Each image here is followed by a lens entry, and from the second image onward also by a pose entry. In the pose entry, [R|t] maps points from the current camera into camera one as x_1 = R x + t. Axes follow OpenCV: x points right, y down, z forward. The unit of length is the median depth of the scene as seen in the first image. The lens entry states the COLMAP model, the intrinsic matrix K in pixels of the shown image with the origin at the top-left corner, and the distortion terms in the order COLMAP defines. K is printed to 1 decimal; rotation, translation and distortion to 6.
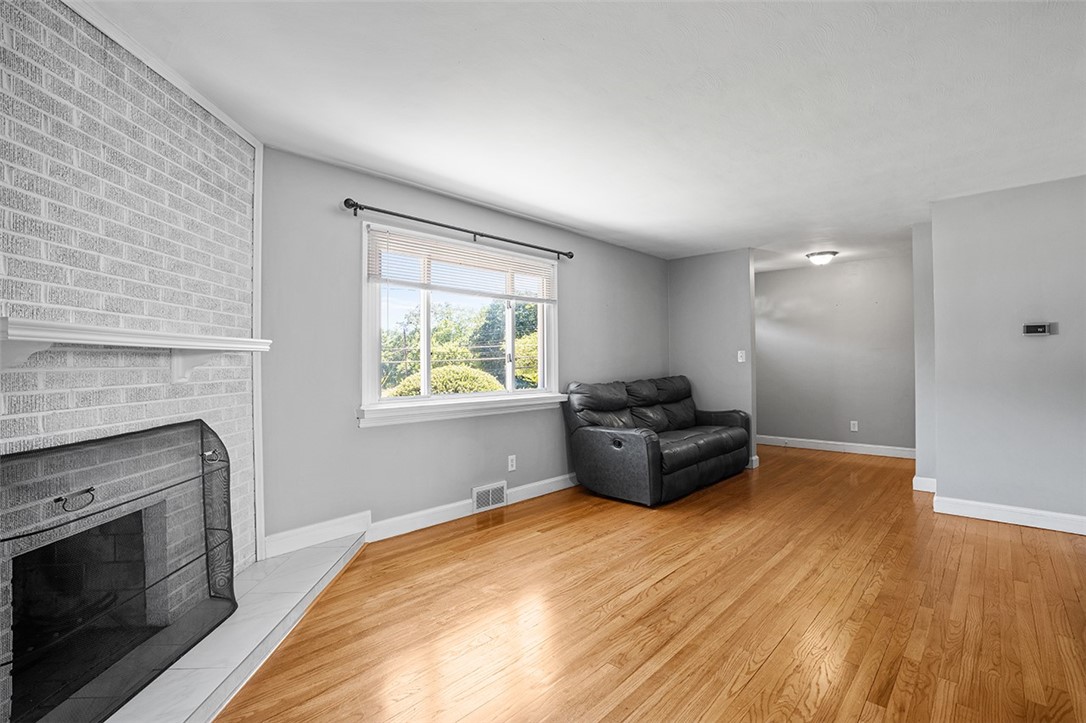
lens RADIAL K [[509.8, 0, 554.2], [0, 509.8, 360.3], [0, 0, 1]] dist [-0.036492, 0.011841]
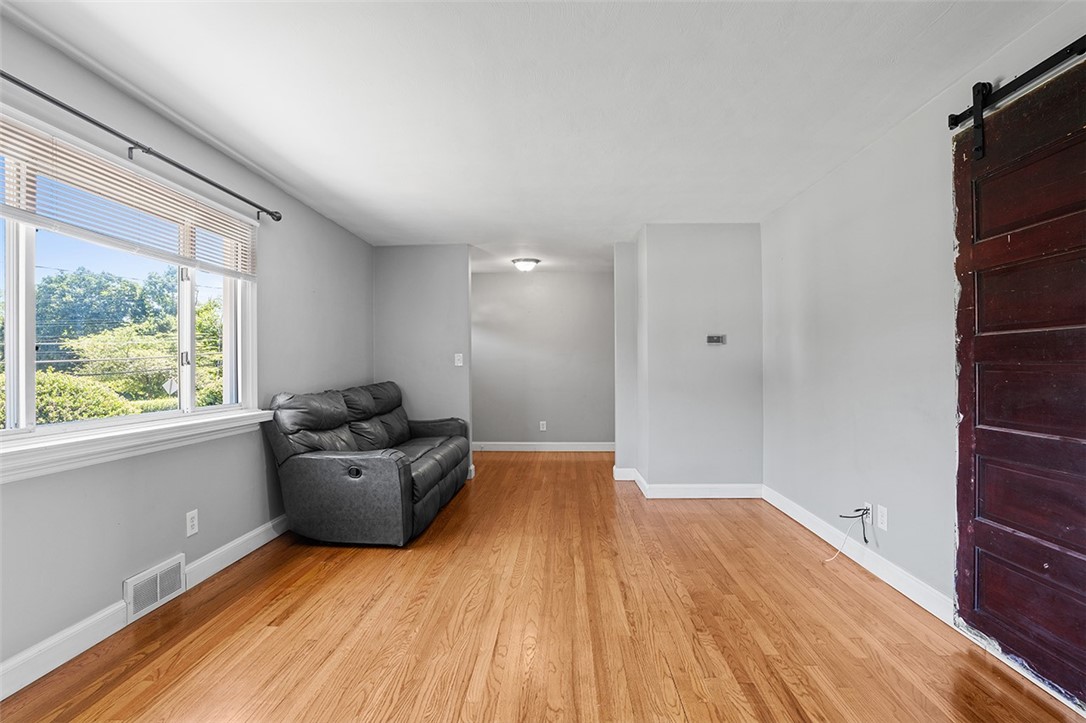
lens RADIAL K [[509.8, 0, 536.0], [0, 509.8, 363.9], [0, 0, 1]] dist [-0.036492, 0.011841]
pose [[0.779811, 0.003491, 0.626005, -0.131037], [-0.002103, 0.999993, -0.002957, 0.003149], [-0.626011, 0.000989, 0.779814, 0.223558]]
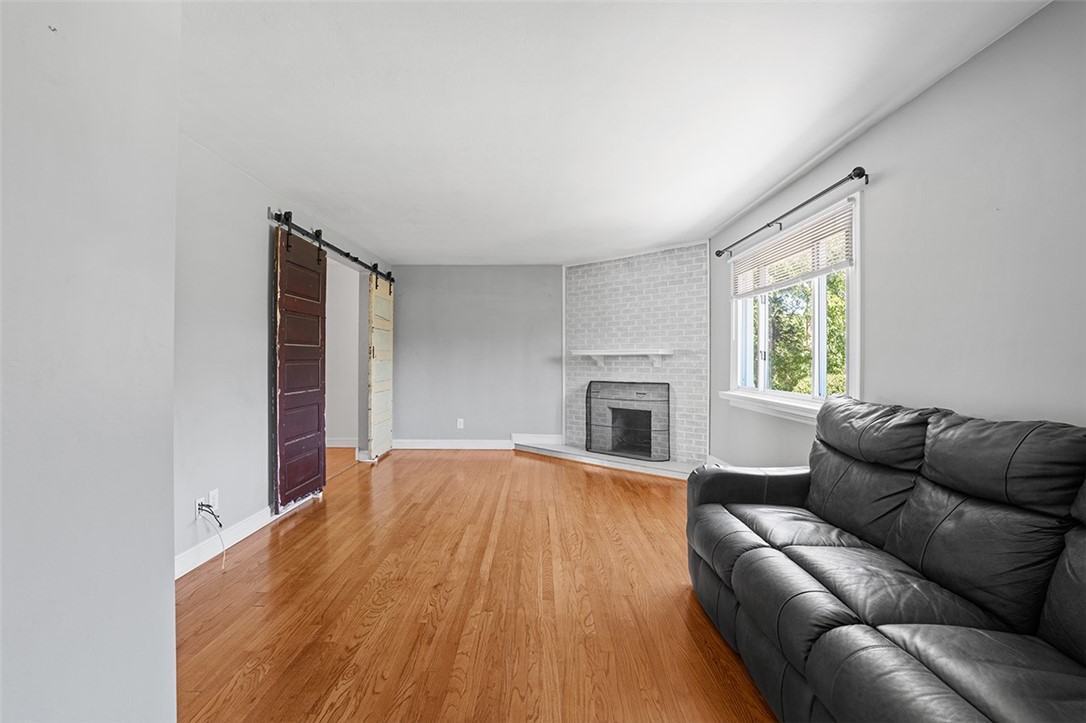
lens RADIAL K [[509.8, 0, 542.2], [0, 509.8, 361.5], [0, 0, 1]] dist [-0.036492, 0.011841]
pose [[-0.737826, 0.008166, -0.674942, 0.692997], [0.006280, 0.999967, 0.005233, 0.000683], [0.674962, -0.000378, -0.737852, 1.210939]]
